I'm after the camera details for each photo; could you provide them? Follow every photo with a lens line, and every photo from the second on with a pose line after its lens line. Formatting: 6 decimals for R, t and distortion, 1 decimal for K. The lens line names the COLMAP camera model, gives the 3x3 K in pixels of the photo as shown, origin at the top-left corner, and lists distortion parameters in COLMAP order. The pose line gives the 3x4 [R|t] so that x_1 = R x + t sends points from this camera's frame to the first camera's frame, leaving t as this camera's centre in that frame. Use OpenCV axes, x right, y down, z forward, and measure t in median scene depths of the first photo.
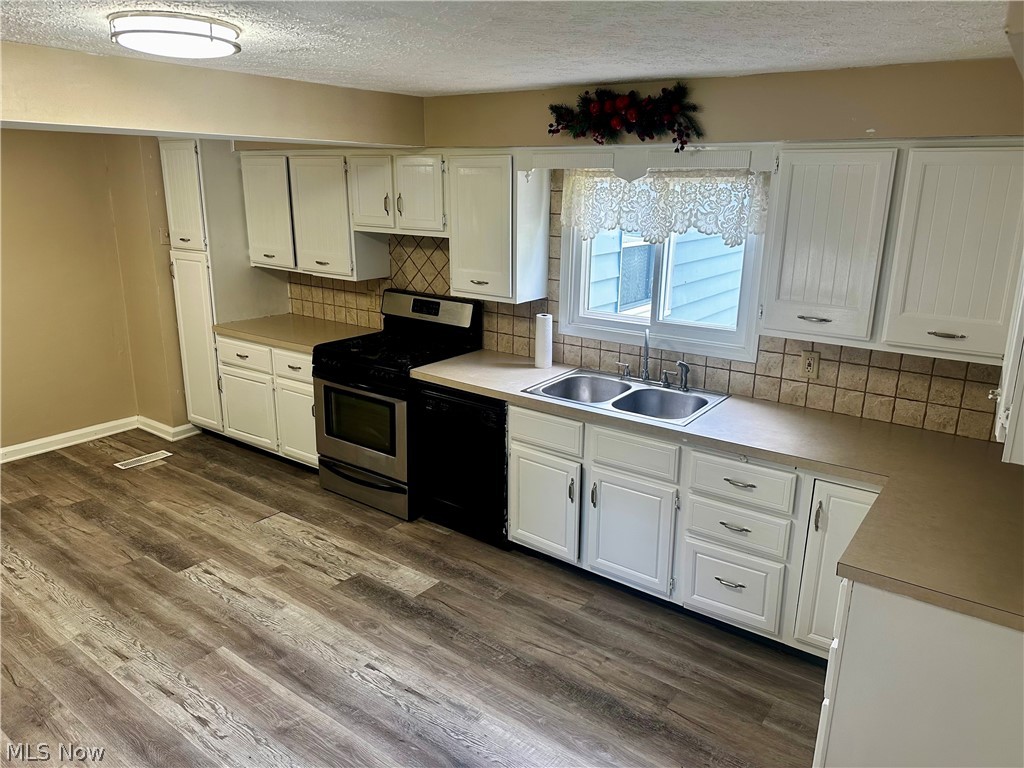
lens RADIAL K [[722.7, 0, 518.3], [0, 722.7, 377.9], [0, 0, 1]] dist [0.011850, -0.029660]
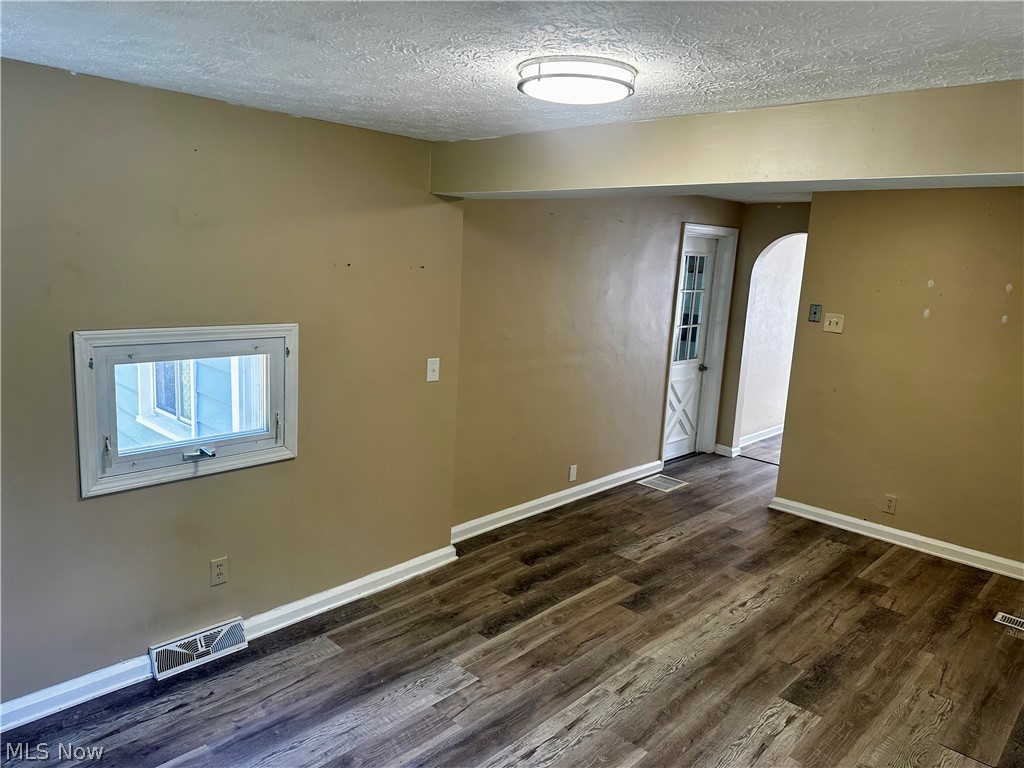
lens RADIAL K [[722.7, 0, 491.6], [0, 722.7, 391.1], [0, 0, 1]] dist [0.011850, -0.029660]
pose [[-0.131534, 0.175281, -0.975692, 0.365506], [-0.312053, 0.926886, 0.208581, -0.145650], [0.940916, 0.331903, -0.067220, 0.687514]]
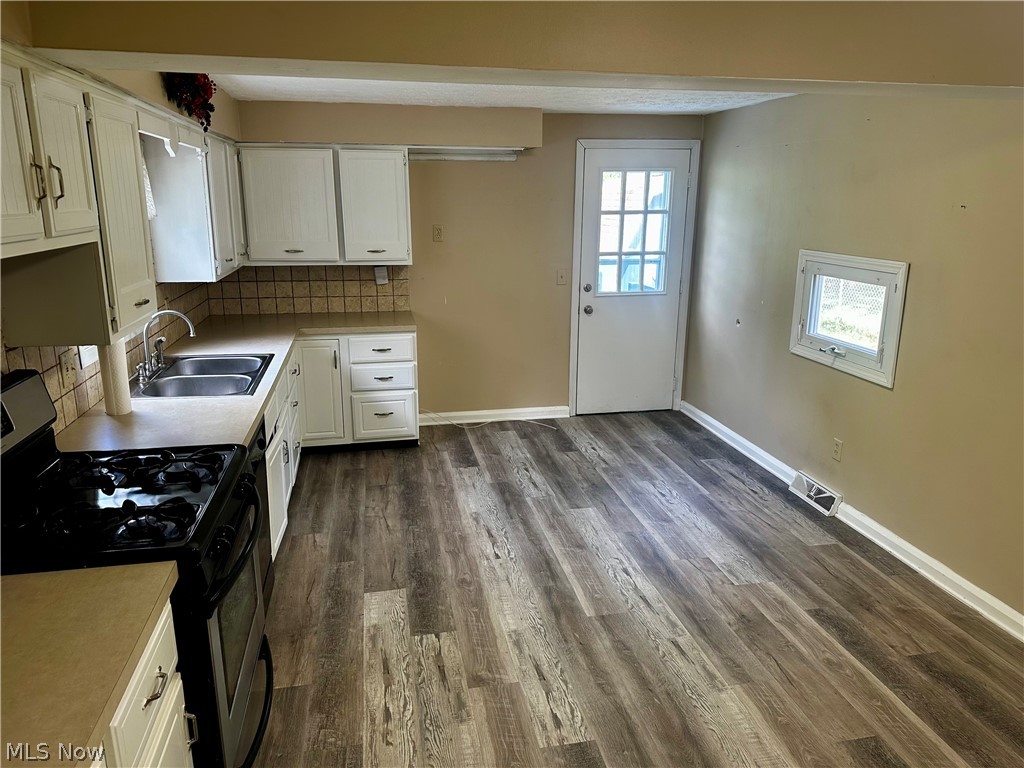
lens RADIAL K [[722.7, 0, 518.6], [0, 722.7, 383.9], [0, 0, 1]] dist [0.011850, -0.029660]
pose [[-0.744783, -0.179680, 0.642661, -0.866210], [0.170027, 0.880183, 0.443134, -0.354265], [-0.645282, 0.439309, -0.624995, 1.448059]]
